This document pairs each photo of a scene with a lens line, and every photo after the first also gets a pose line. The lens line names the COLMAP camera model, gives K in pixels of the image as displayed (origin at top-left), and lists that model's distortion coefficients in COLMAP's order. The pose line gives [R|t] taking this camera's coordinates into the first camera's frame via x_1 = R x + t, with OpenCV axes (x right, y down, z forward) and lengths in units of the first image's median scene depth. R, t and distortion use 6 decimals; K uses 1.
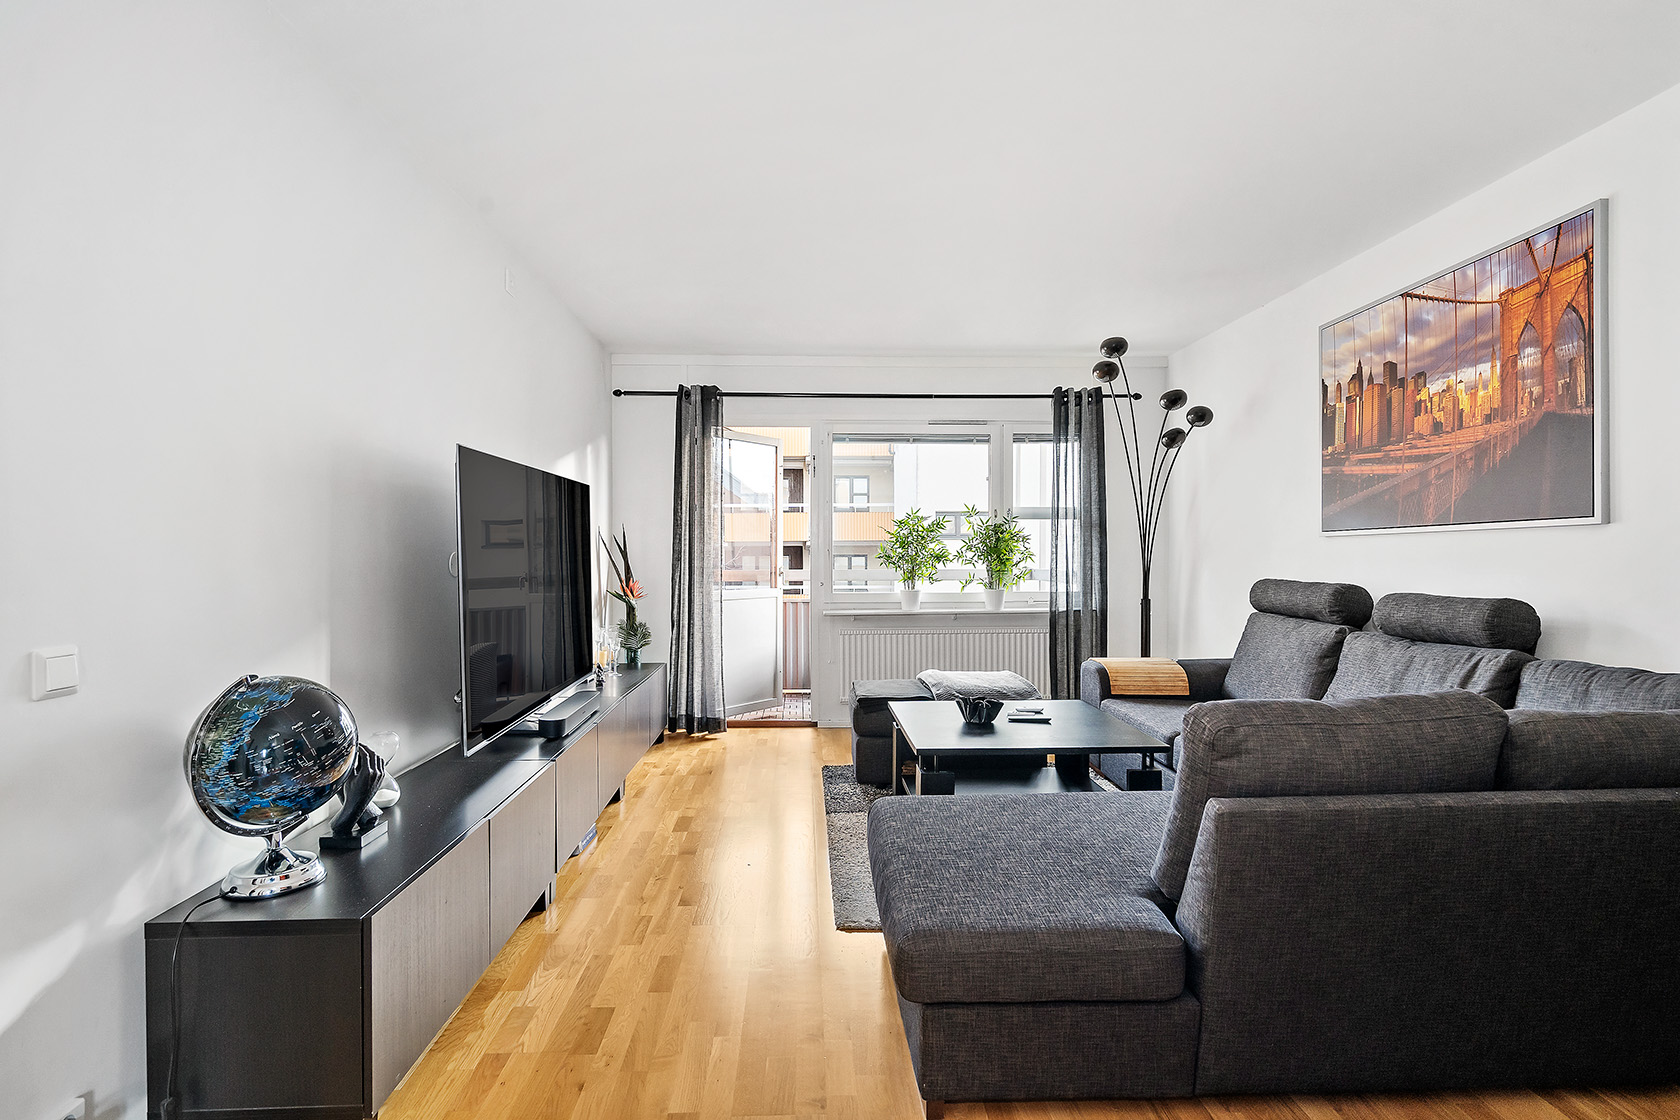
lens RADIAL K [[817.3, 0, 840.0], [0, 817.3, 560.0], [0, 0, 1]] dist [-0.002453, -0.000058]
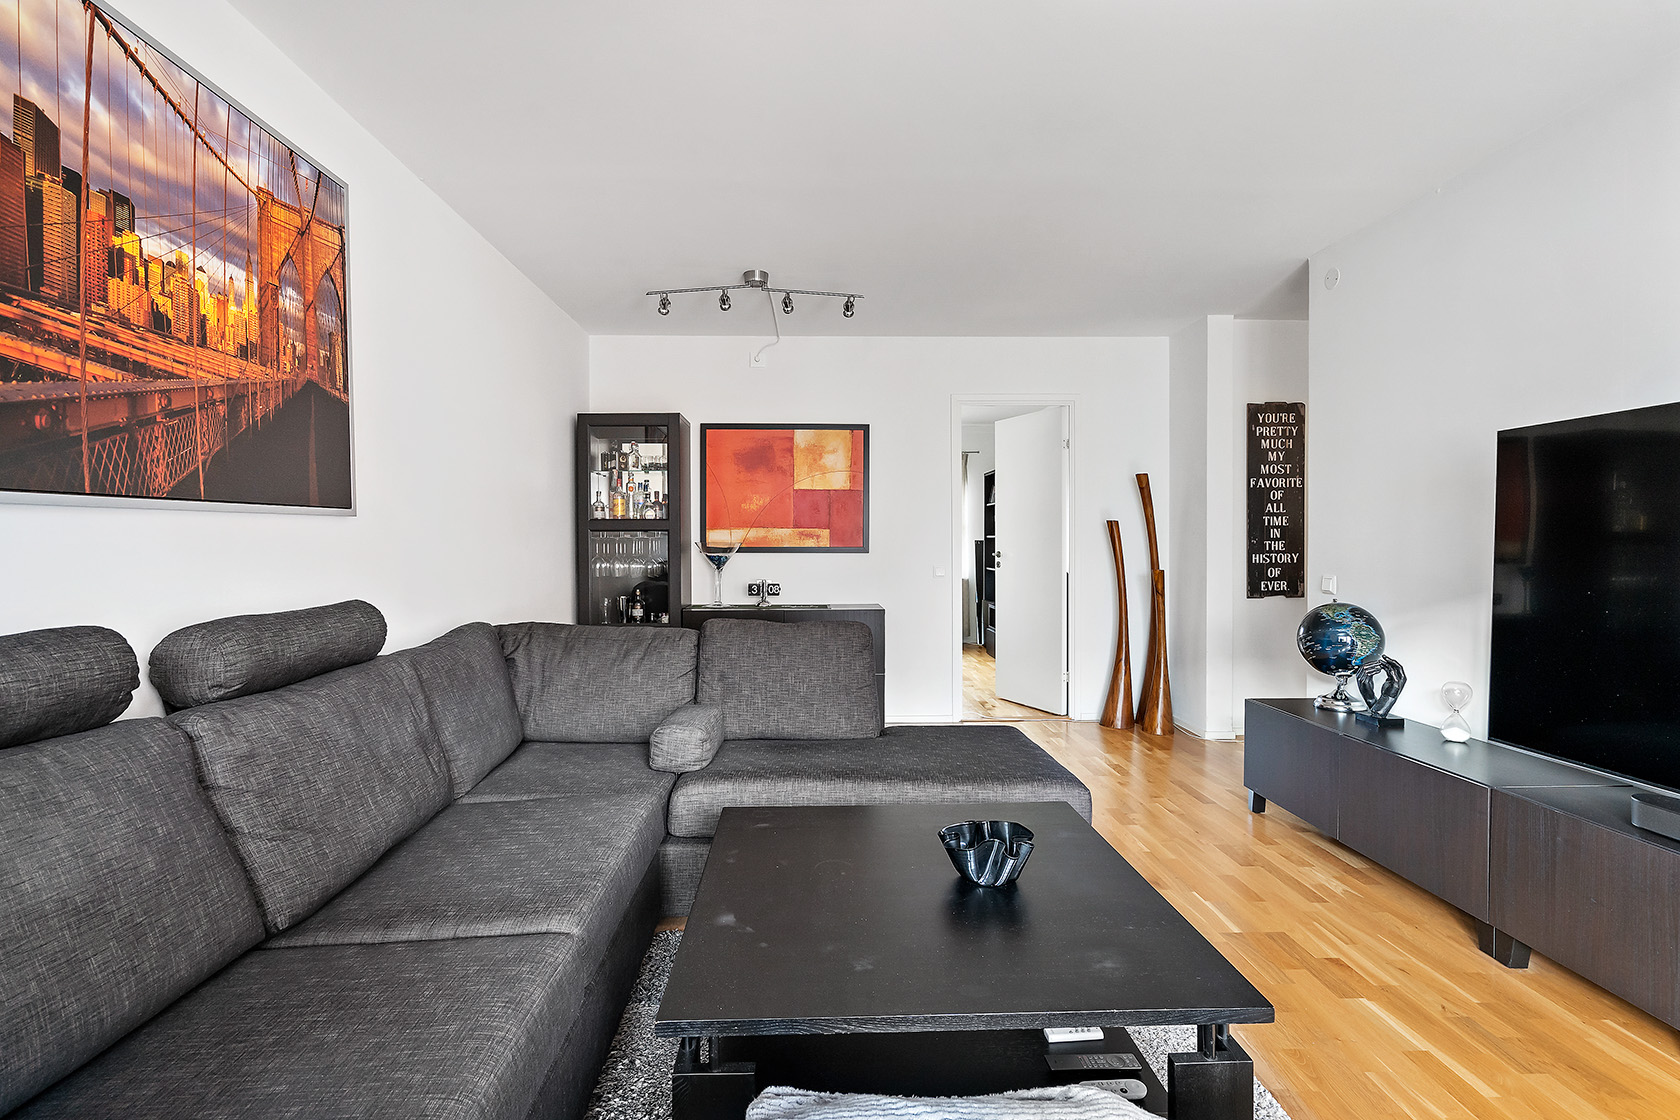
lens RADIAL K [[758.9, 0, 840.0], [0, 758.9, 560.0], [0, 0, 1]] dist [0.002992, 0.000439]
pose [[-0.999901, 0.005216, 0.013036, 0.053868], [0.005662, 0.999392, 0.034414, -0.003234], [-0.012849, 0.034484, -0.999323, 0.311986]]
